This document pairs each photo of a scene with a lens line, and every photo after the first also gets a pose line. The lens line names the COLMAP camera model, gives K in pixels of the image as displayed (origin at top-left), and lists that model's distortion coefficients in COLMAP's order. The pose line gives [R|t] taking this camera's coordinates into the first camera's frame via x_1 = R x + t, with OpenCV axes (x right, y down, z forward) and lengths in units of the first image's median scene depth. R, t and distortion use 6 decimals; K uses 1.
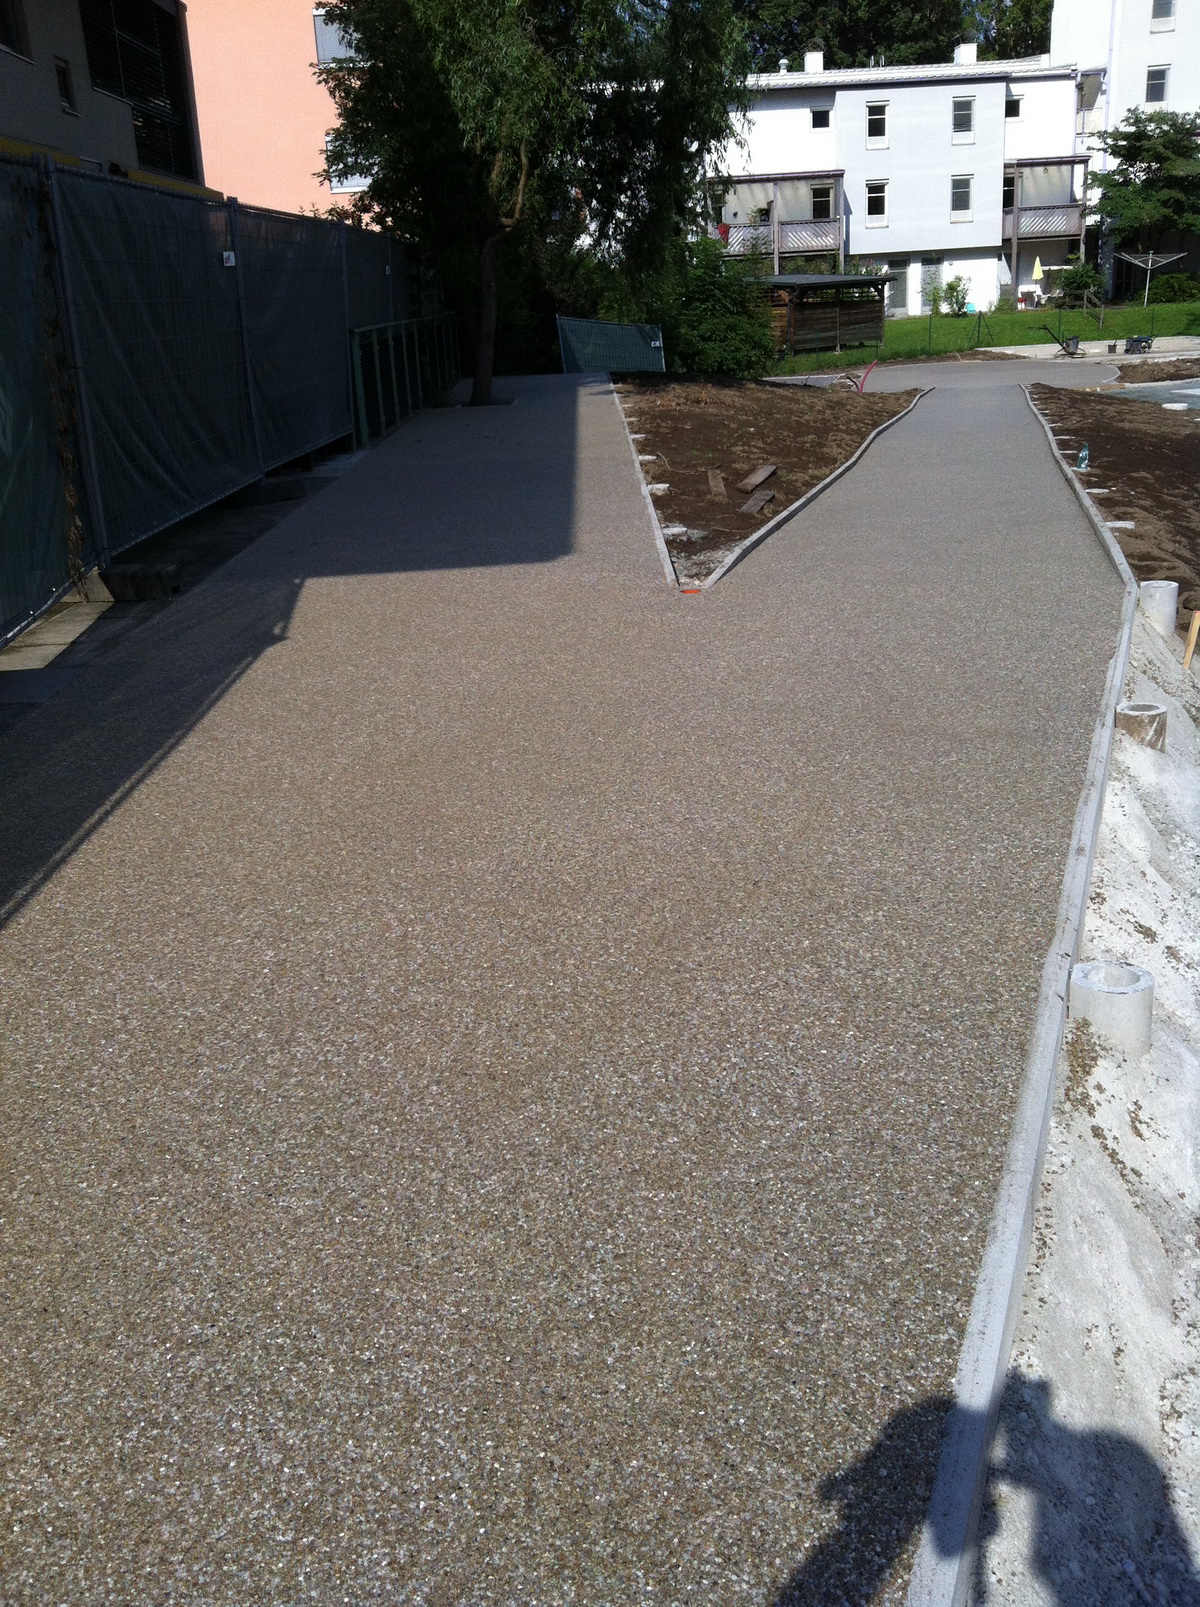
lens RADIAL K [[1647.9, 0, 600.0], [0, 1647.9, 803.5], [0, 0, 1]] dist [0.173954, -0.366568]
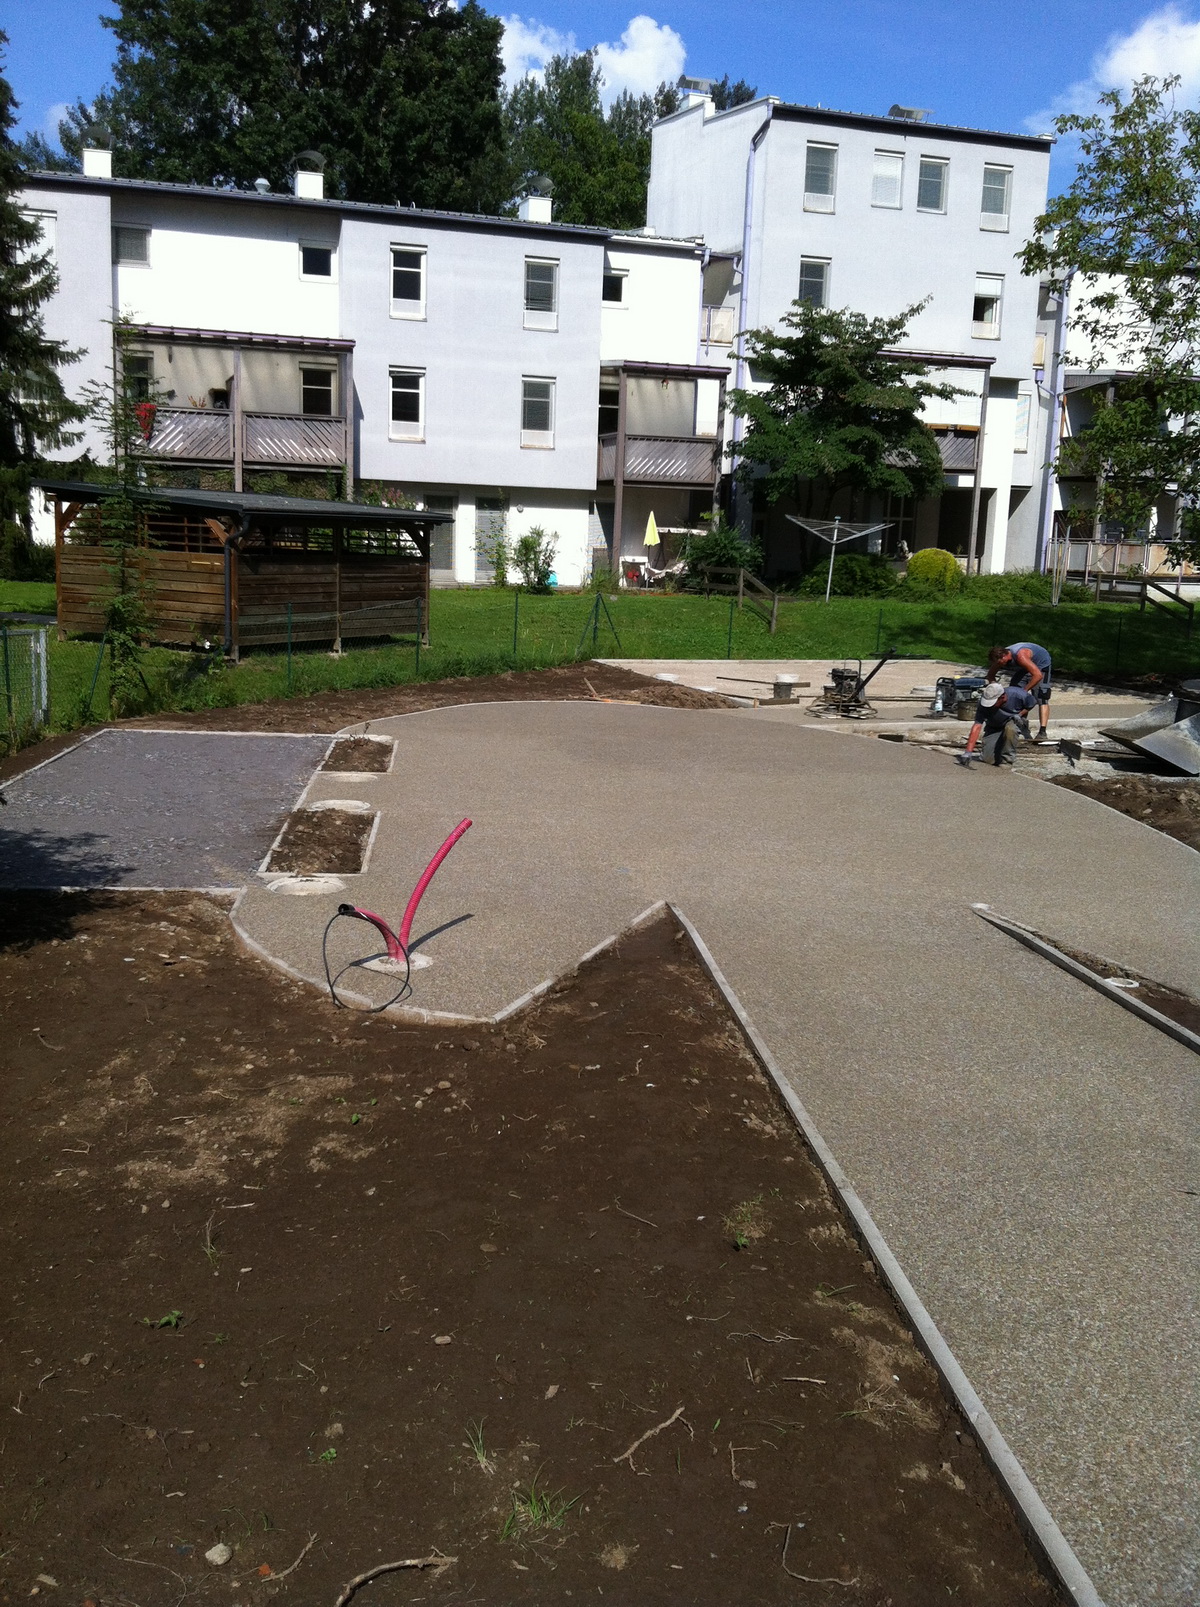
lens RADIAL K [[1647.9, 0, 600.0], [0, 1647.9, 803.5], [0, 0, 1]] dist [0.173954, -0.366568]
pose [[0.957630, 0.035292, 0.285830, 0.063064], [0.004561, 0.990481, -0.137576, -0.127130], [-0.287964, 0.133051, 0.948353, 0.418008]]
